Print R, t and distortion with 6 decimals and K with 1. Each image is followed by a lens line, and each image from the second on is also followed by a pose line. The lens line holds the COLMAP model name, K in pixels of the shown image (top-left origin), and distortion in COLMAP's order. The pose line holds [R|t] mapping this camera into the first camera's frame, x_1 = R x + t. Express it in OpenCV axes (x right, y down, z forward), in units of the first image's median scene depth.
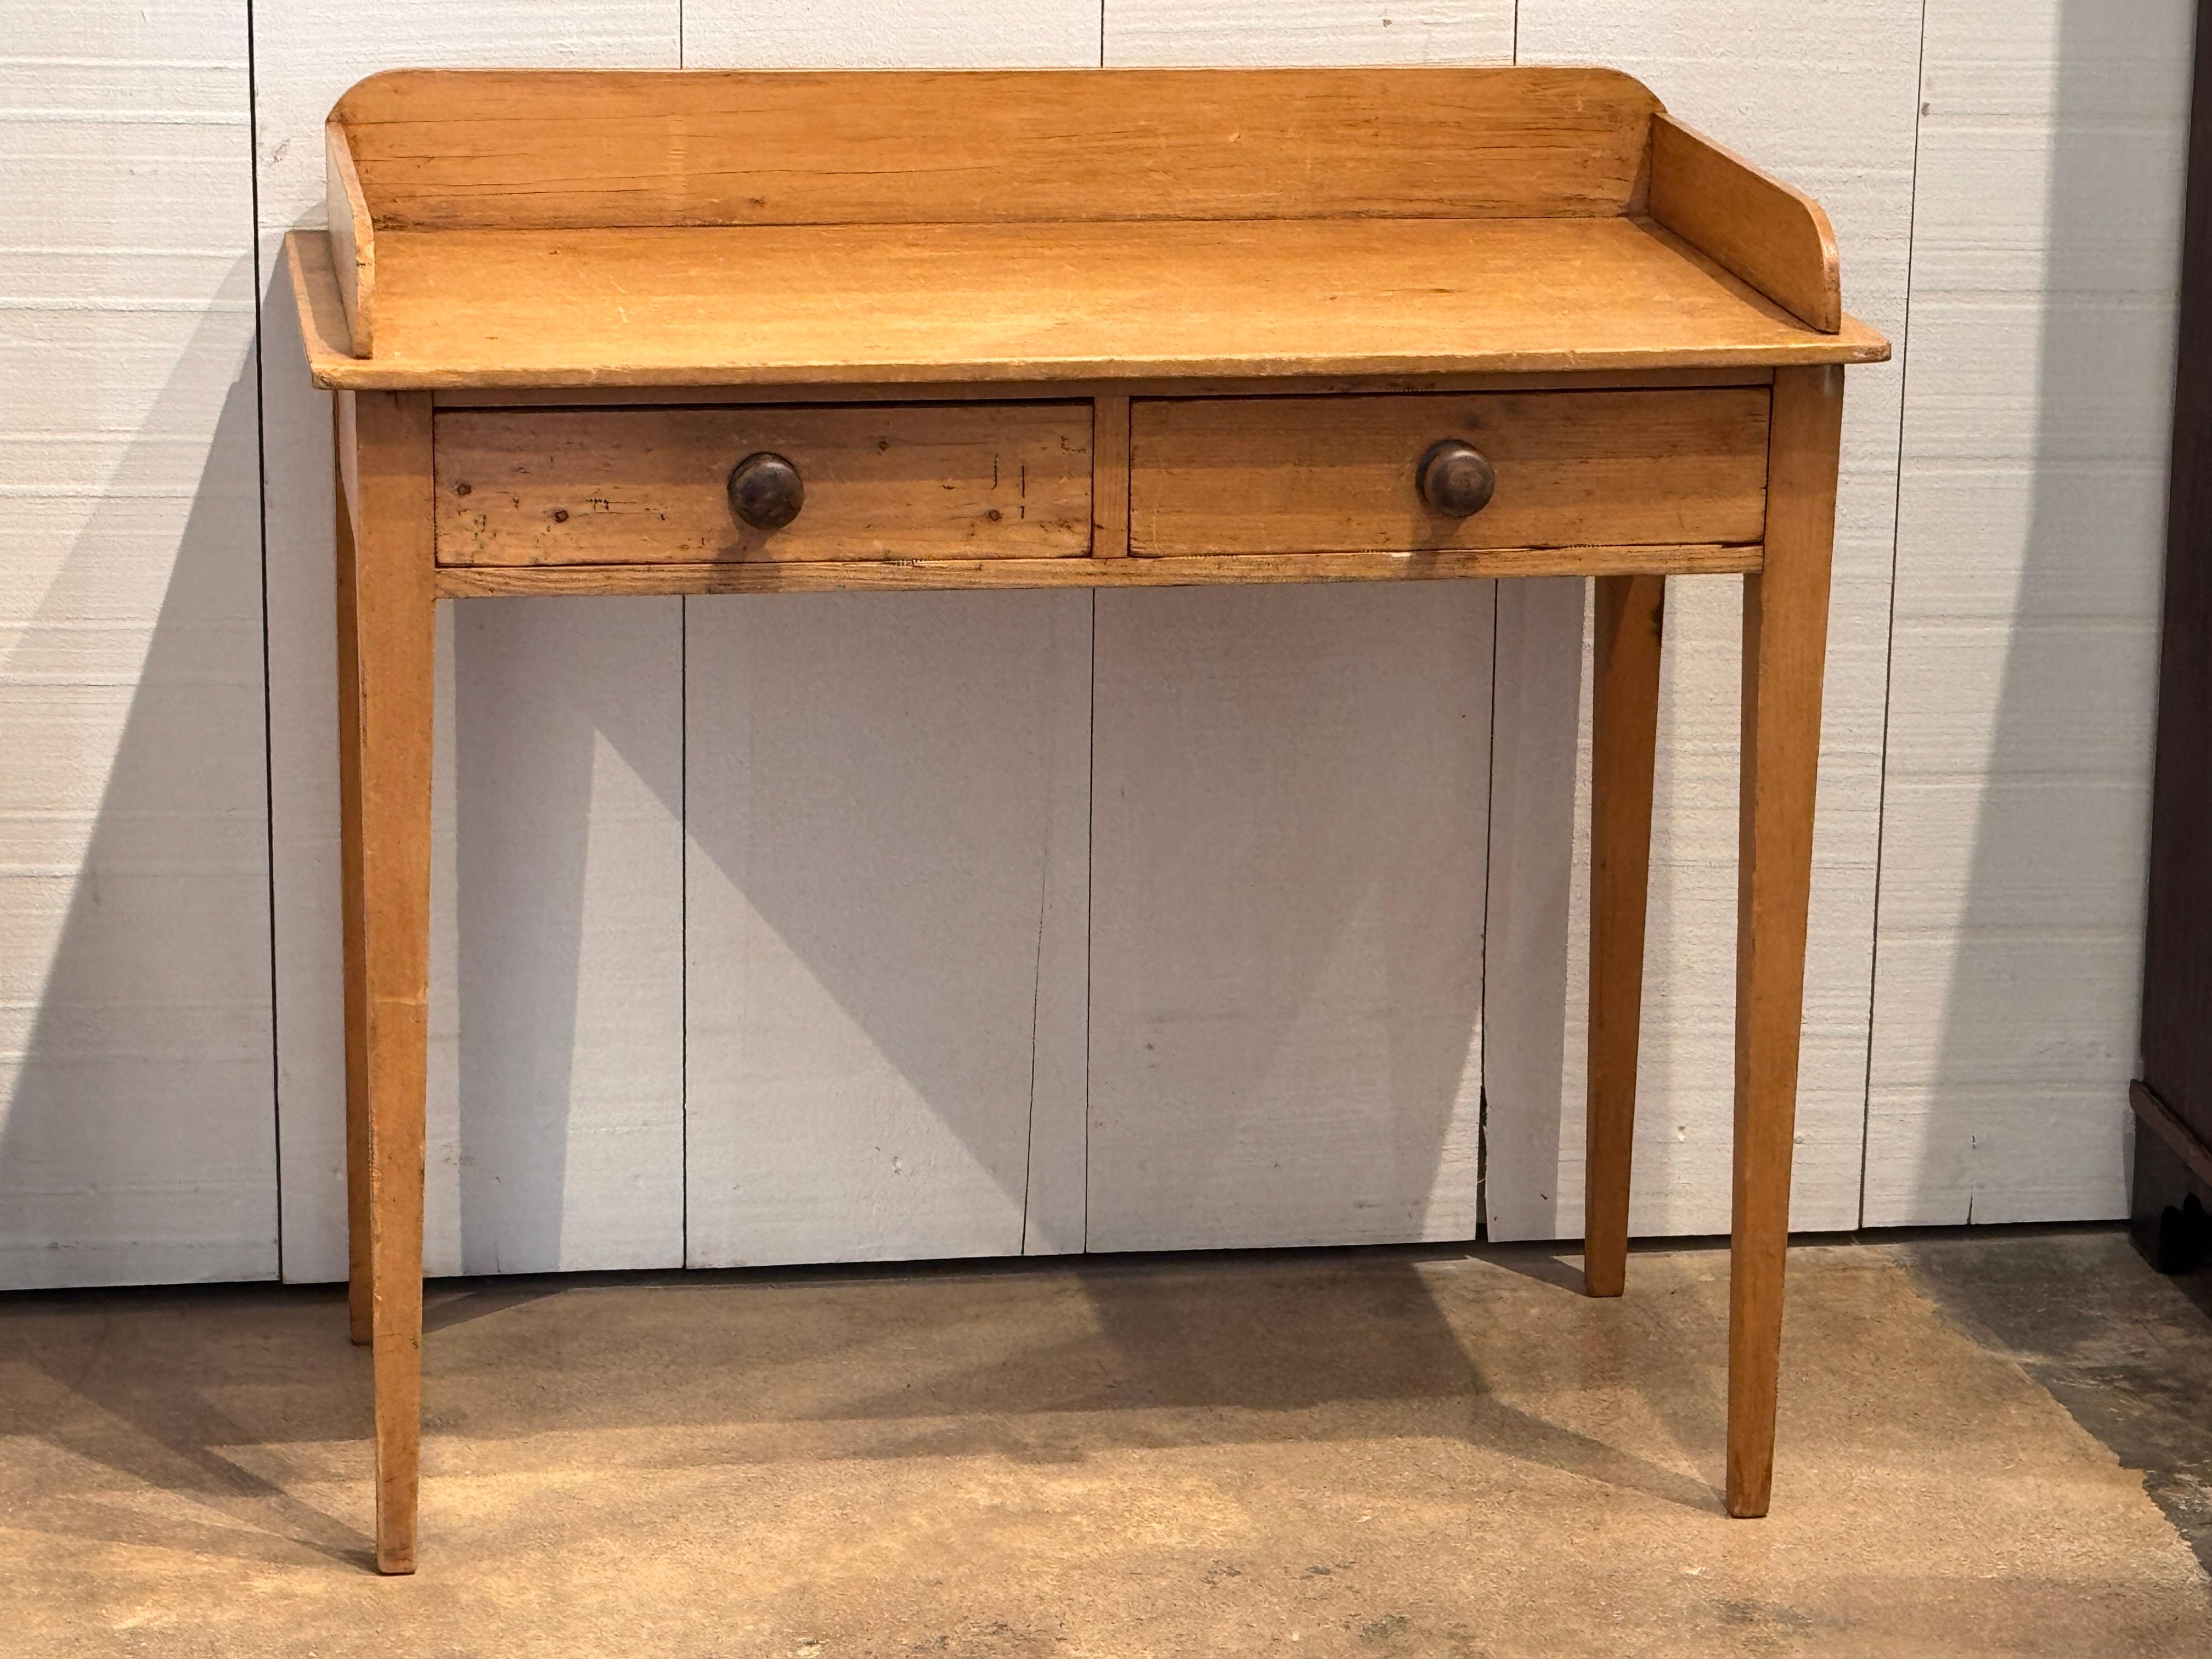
lens RADIAL K [[6375.8, 0, 1053.5], [0, 6375.8, 853.8], [0, 0, 1]] dist [0.129821, 0.000000]
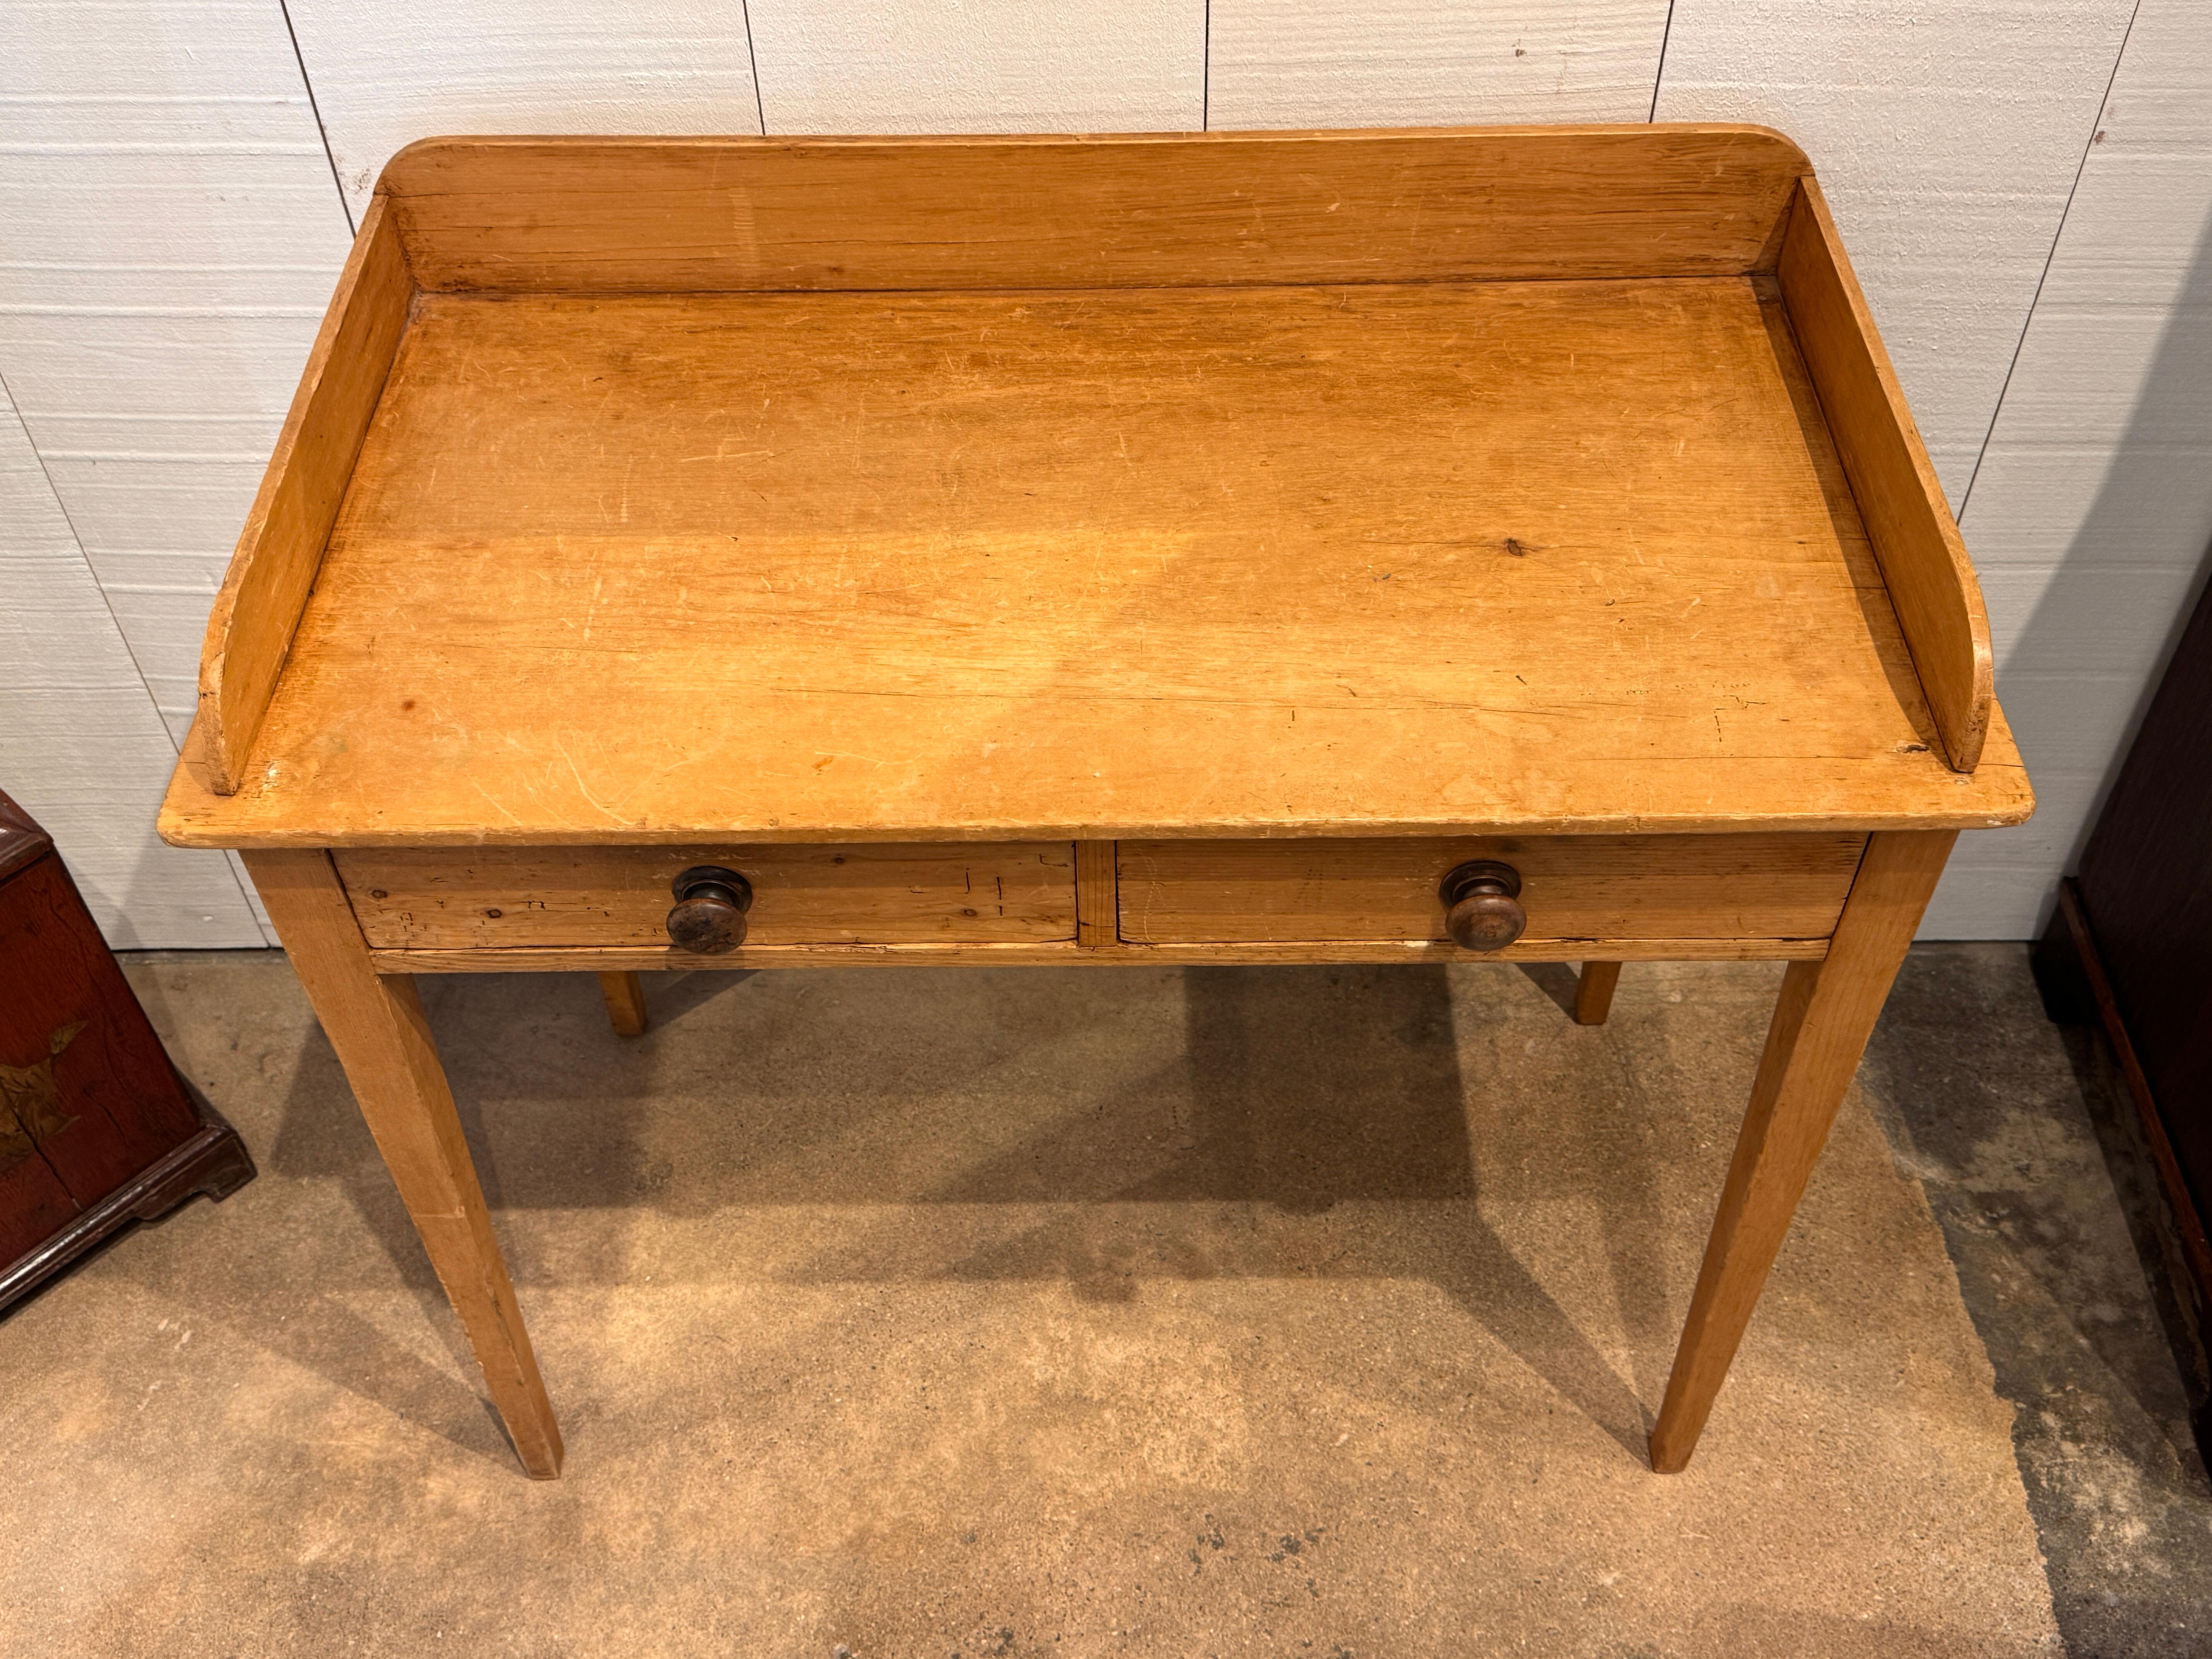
lens RADIAL K [[2203.9, 0, 1097.8], [0, 2203.9, 848.2], [0, 0, 1]] dist [0.068147, 0.000000]
pose [[0.988292, 0.090099, -0.123134, 0.042685], [-0.008699, 0.838988, 0.544080, -0.211210], [0.152329, -0.536639, 0.829949, 0.674261]]
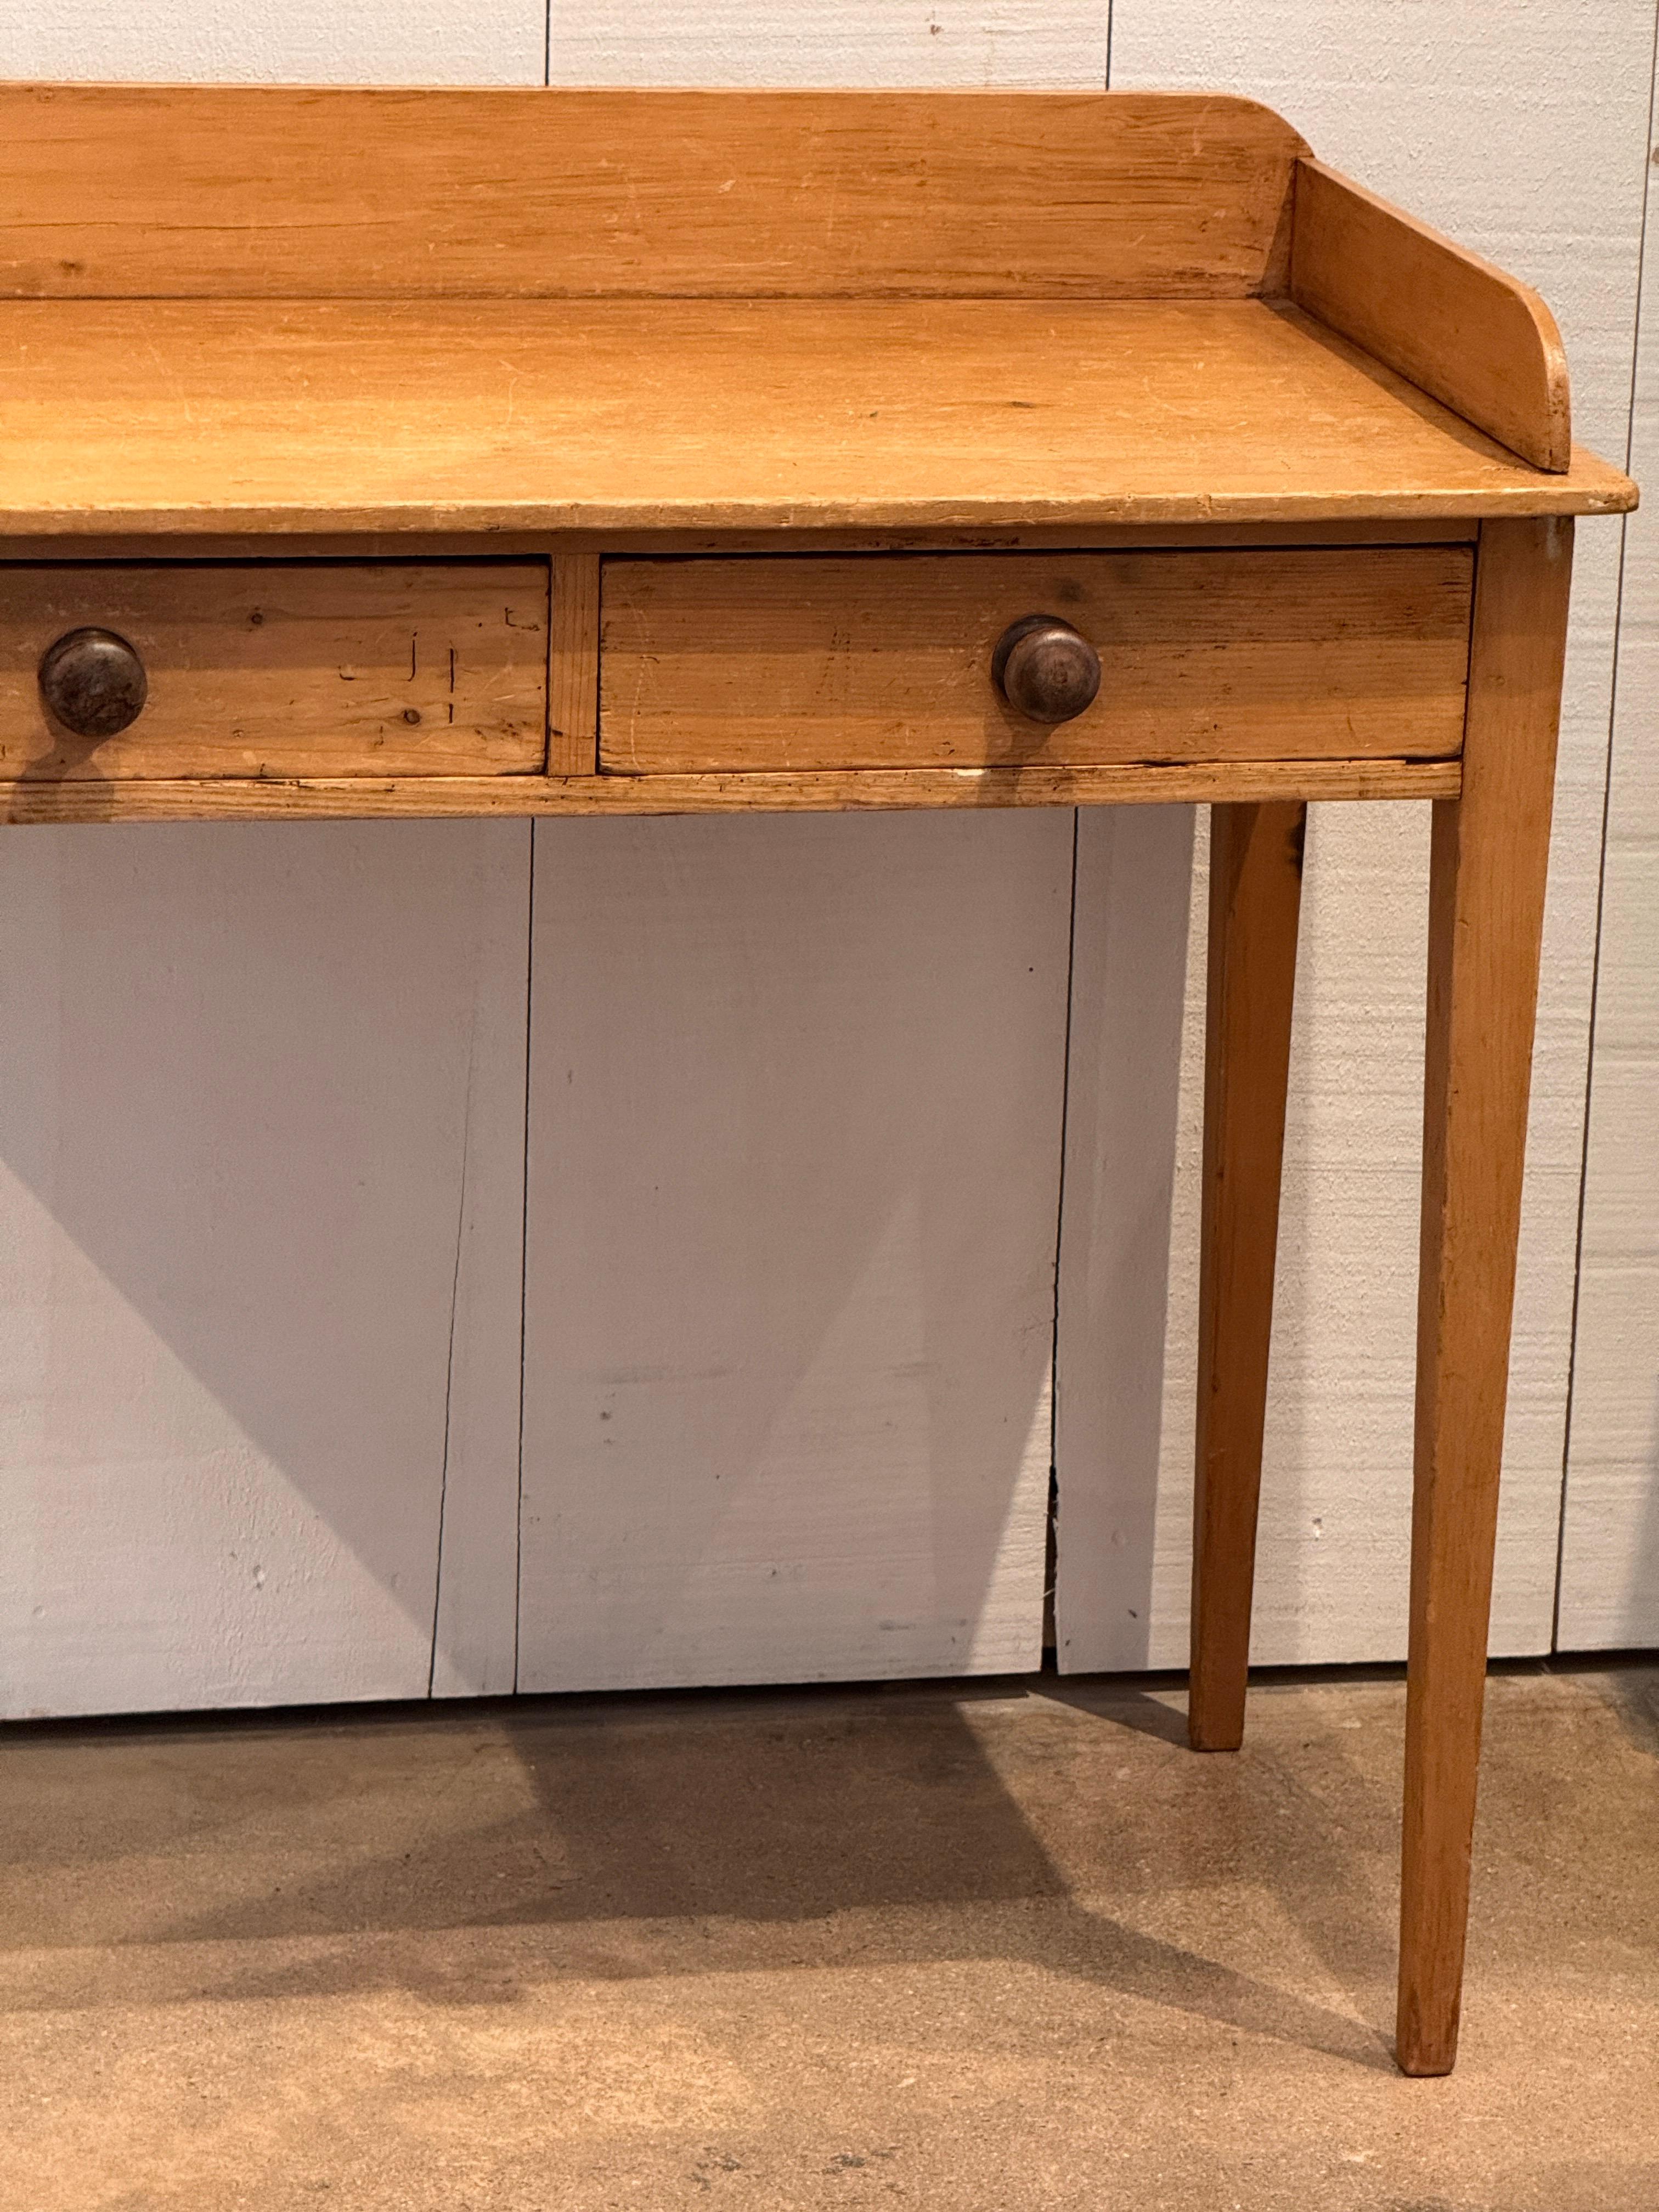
lens RADIAL K [[7858.6, 0, 955.6], [0, 7858.6, 1080.9], [0, 0, 1]] dist [0.240063, 0.000000]
pose [[0.997320, 0.002452, 0.073115, -0.011649], [-0.003355, 0.999919, 0.012240, -0.020797], [-0.073080, -0.012452, 0.997248, 0.096202]]
